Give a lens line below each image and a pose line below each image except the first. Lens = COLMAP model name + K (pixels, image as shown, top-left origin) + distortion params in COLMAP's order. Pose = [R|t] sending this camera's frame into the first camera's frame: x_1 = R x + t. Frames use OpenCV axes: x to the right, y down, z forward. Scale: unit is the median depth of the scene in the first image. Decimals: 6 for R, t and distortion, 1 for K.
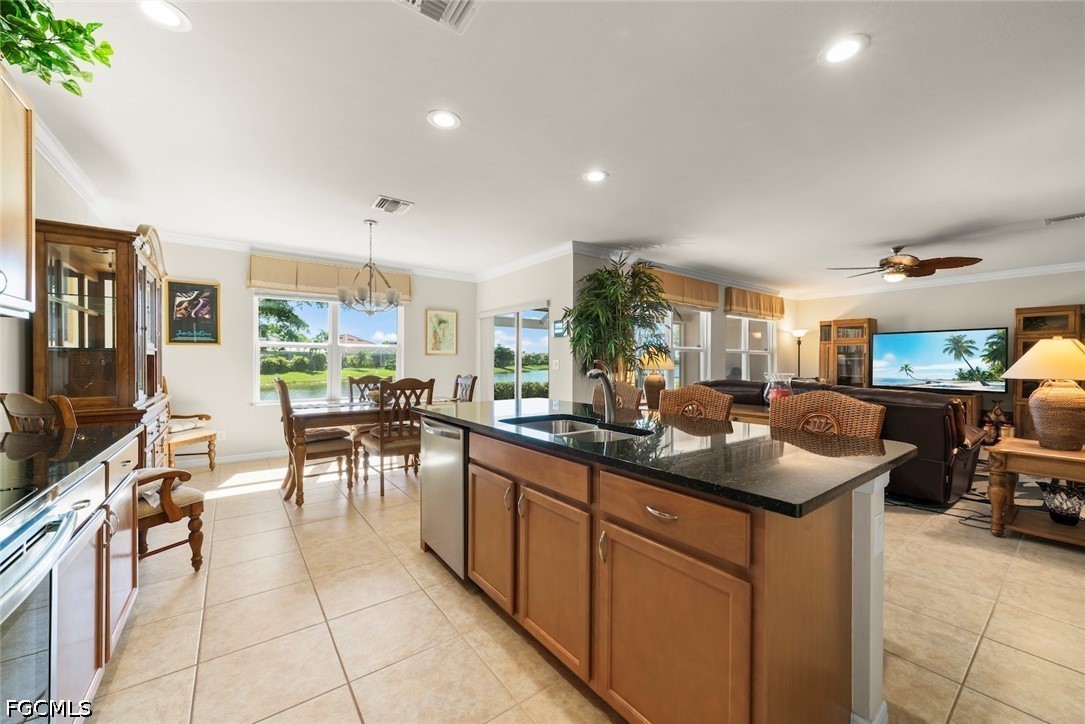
lens RADIAL K [[411.8, 0, 542.5], [0, 411.8, 362.0], [0, 0, 1]] dist [-0.001585, -0.000147]
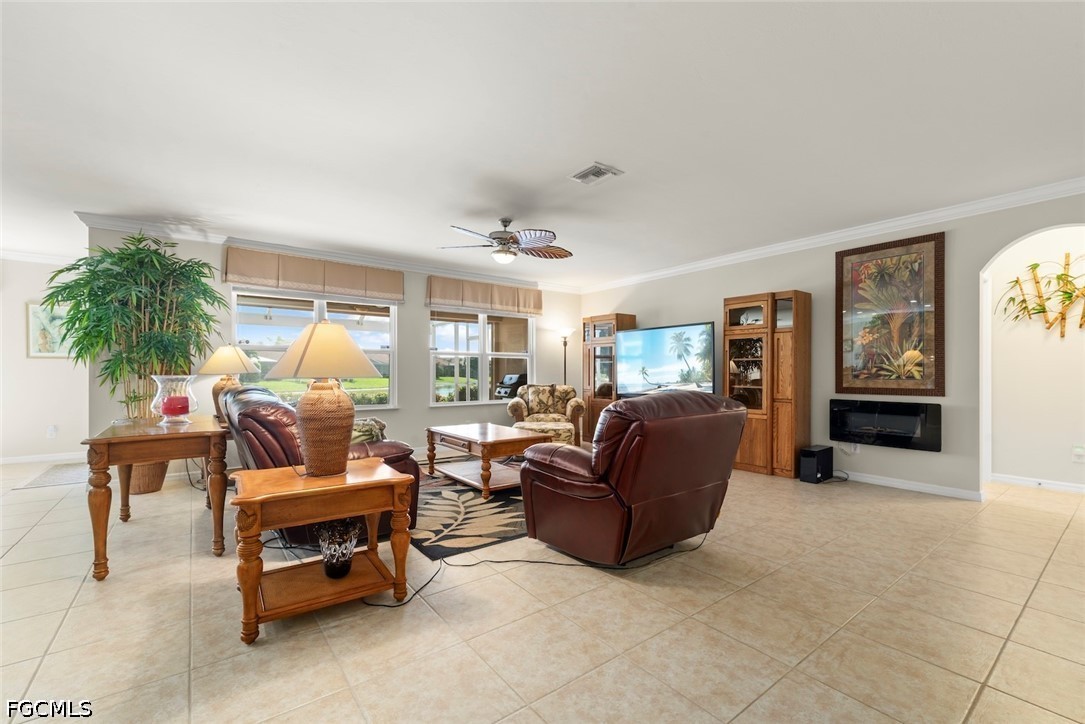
lens RADIAL K [[456.3, 0, 541.6], [0, 456.3, 370.0], [0, 0, 1]] dist [0.011587, 0.000005]
pose [[0.999954, -0.004875, 0.008264, 0.734837], [0.004903, 0.999982, -0.003370, 0.014981], [-0.008247, 0.003410, 0.999960, 0.066976]]
